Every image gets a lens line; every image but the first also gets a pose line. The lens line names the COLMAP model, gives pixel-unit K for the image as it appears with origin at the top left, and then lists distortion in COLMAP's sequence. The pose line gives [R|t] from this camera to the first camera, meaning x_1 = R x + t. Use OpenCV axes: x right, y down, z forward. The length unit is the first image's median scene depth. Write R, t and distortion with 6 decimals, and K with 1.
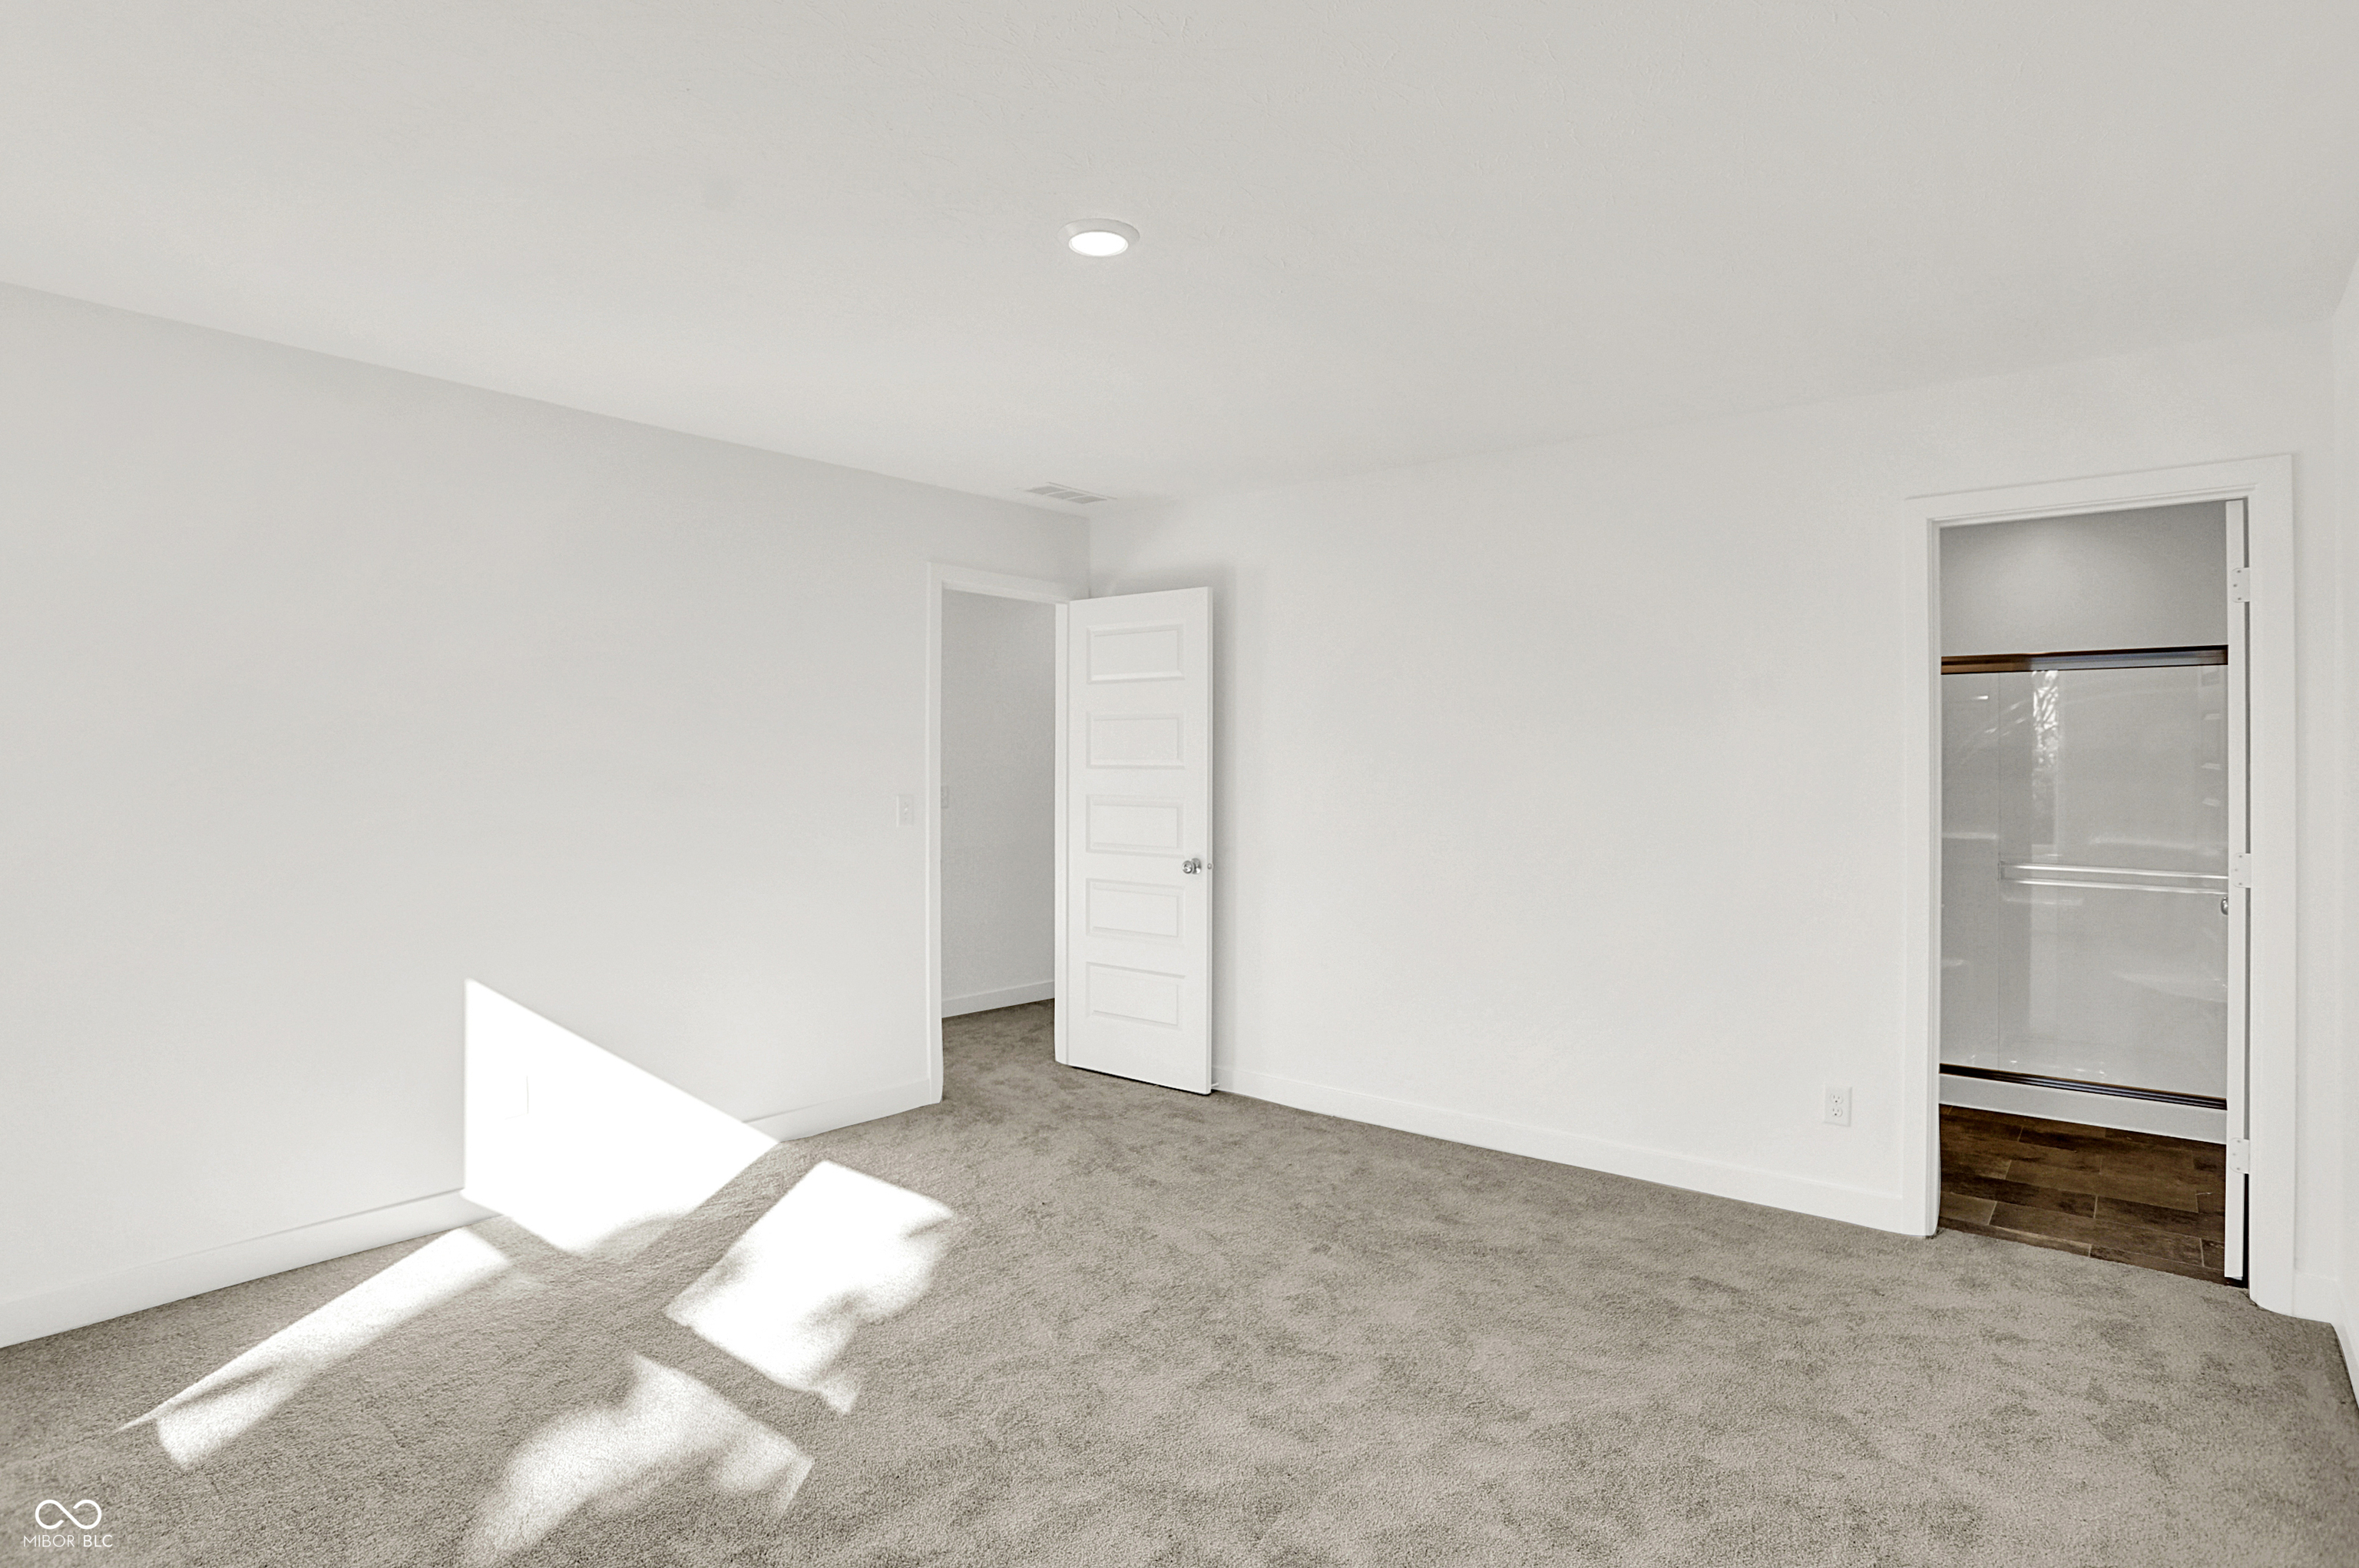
lens RADIAL K [[1177.0, 0, 1135.4], [0, 1177.0, 782.6], [0, 0, 1]] dist [-0.002191, 0.000180]
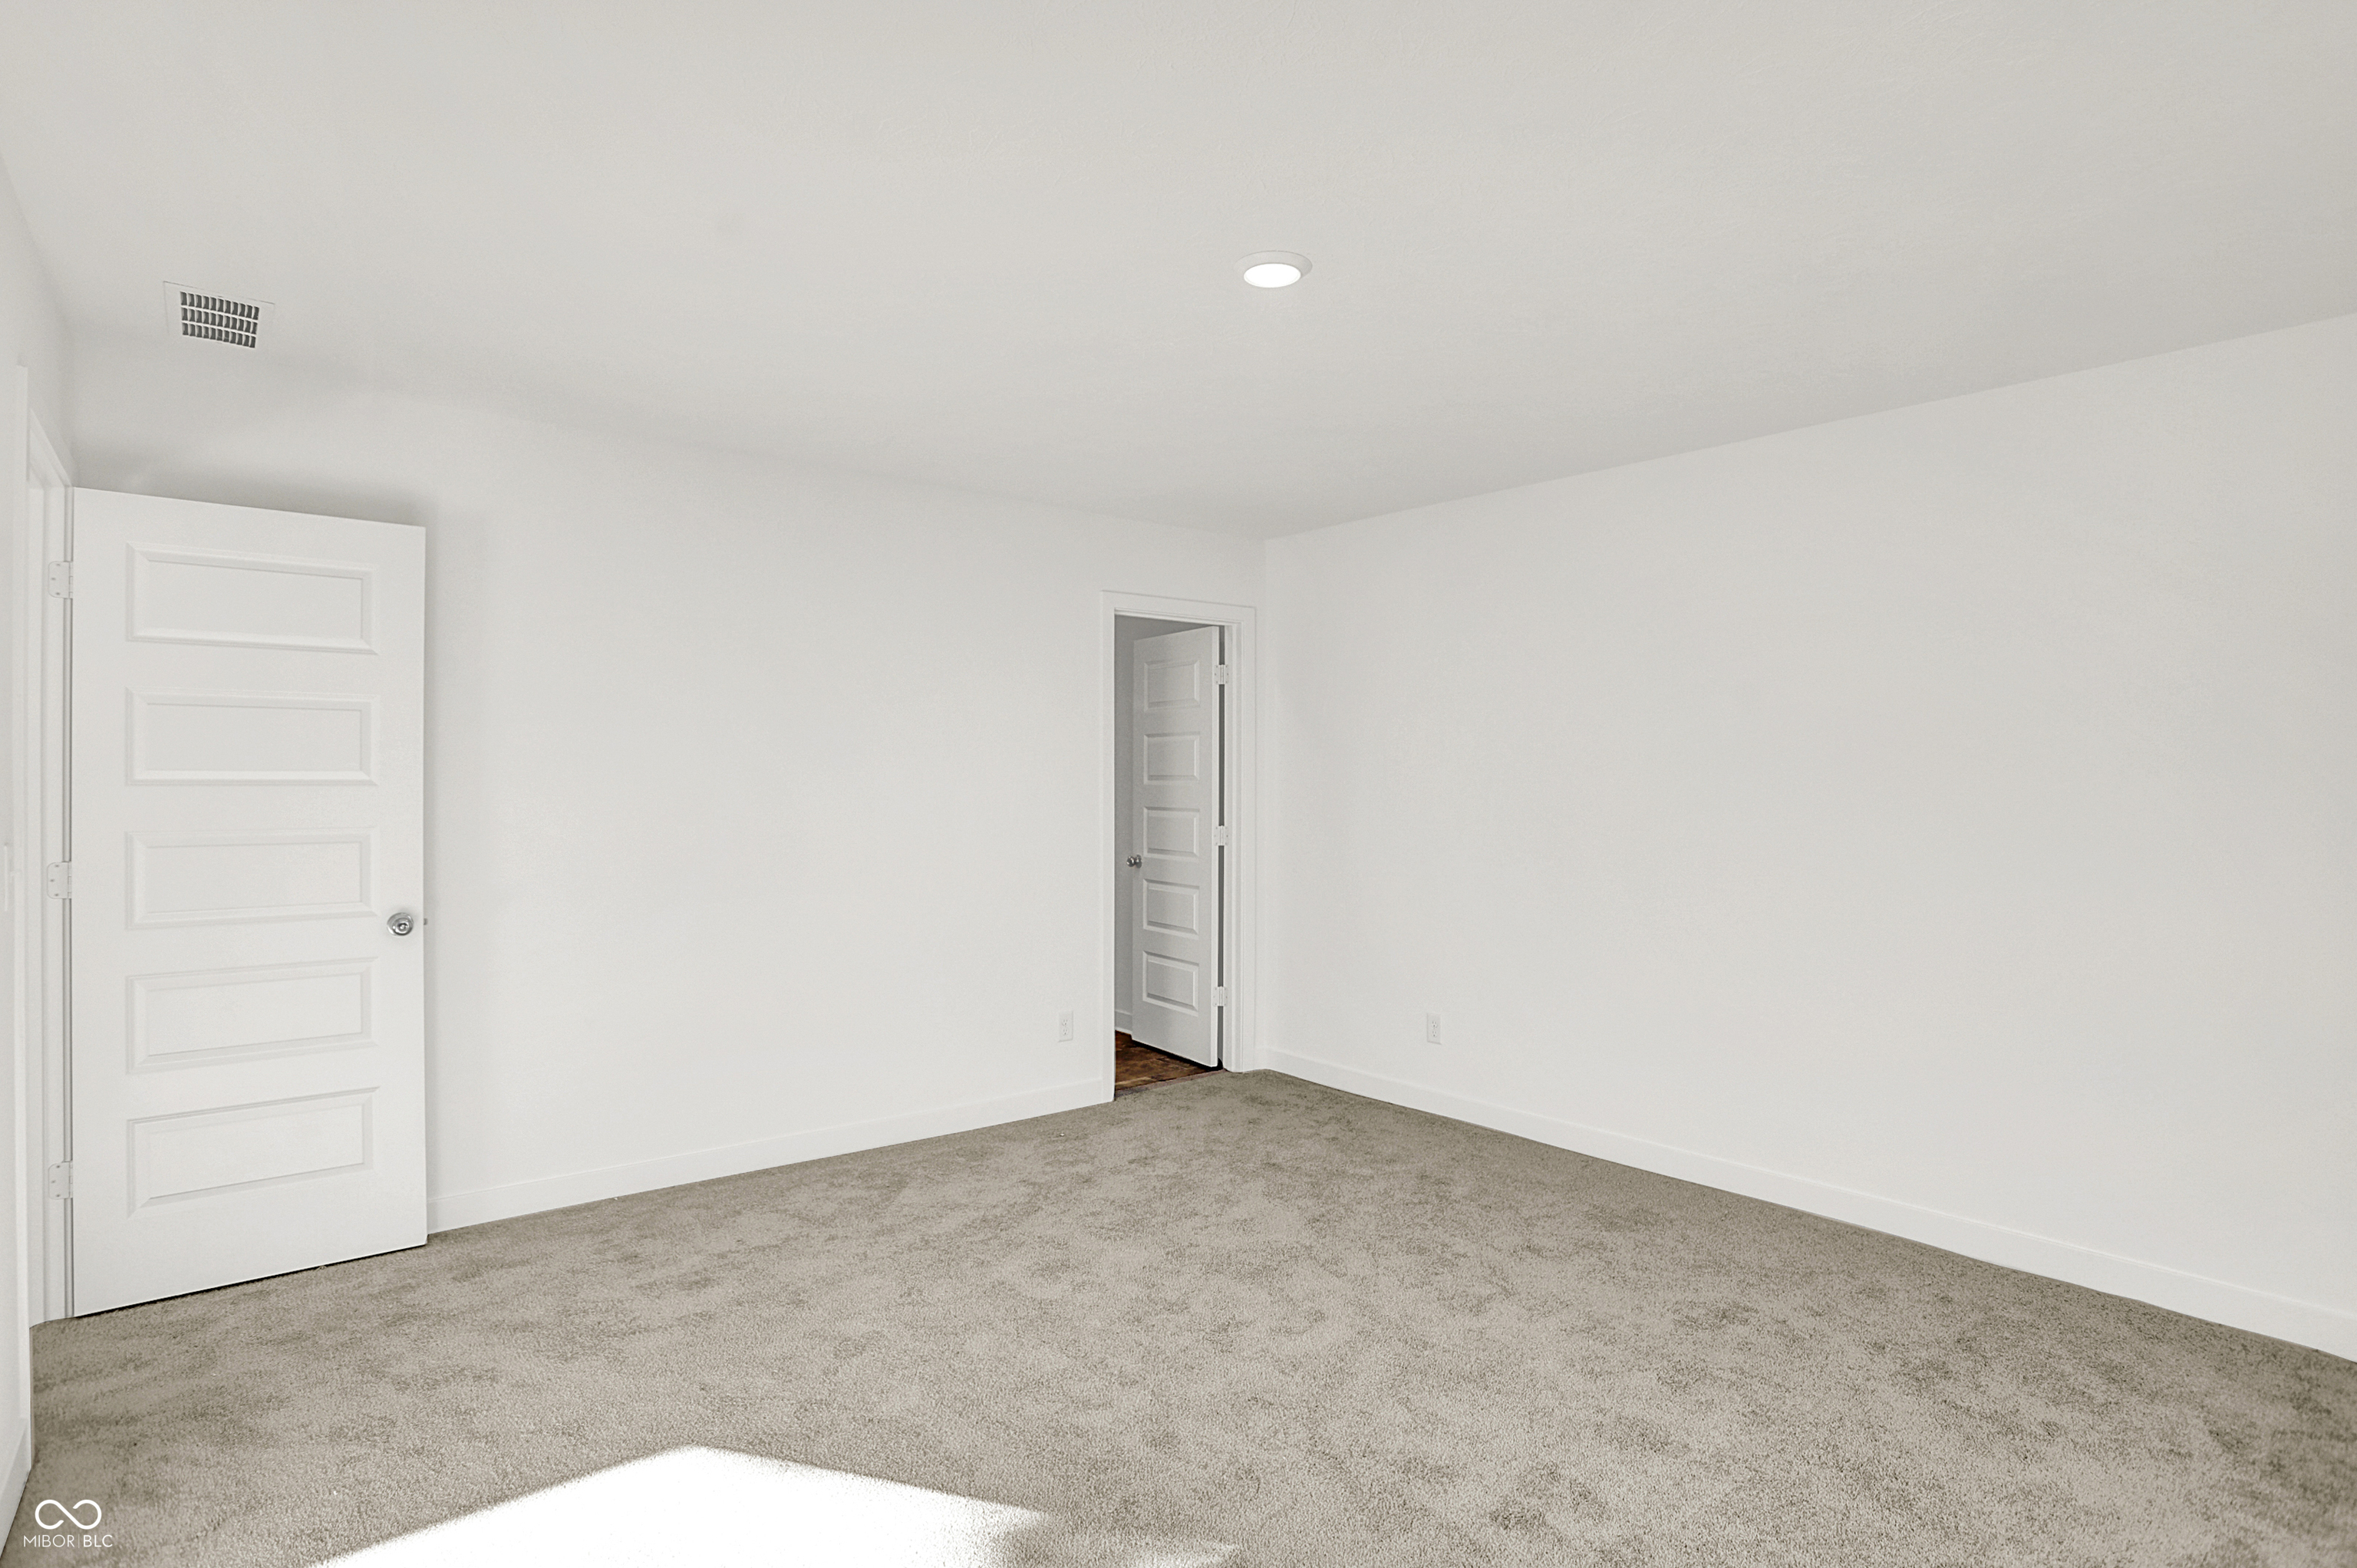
lens RADIAL K [[1175.9, 0, 1134.5], [0, 1175.9, 782.6], [0, 0, 1]] dist [-0.002191, 0.000180]
pose [[0.238488, 0.003770, 0.971138, -0.687095], [0.010428, 0.999925, -0.006442, -0.005718], [-0.971090, 0.011664, 0.238430, 0.541492]]
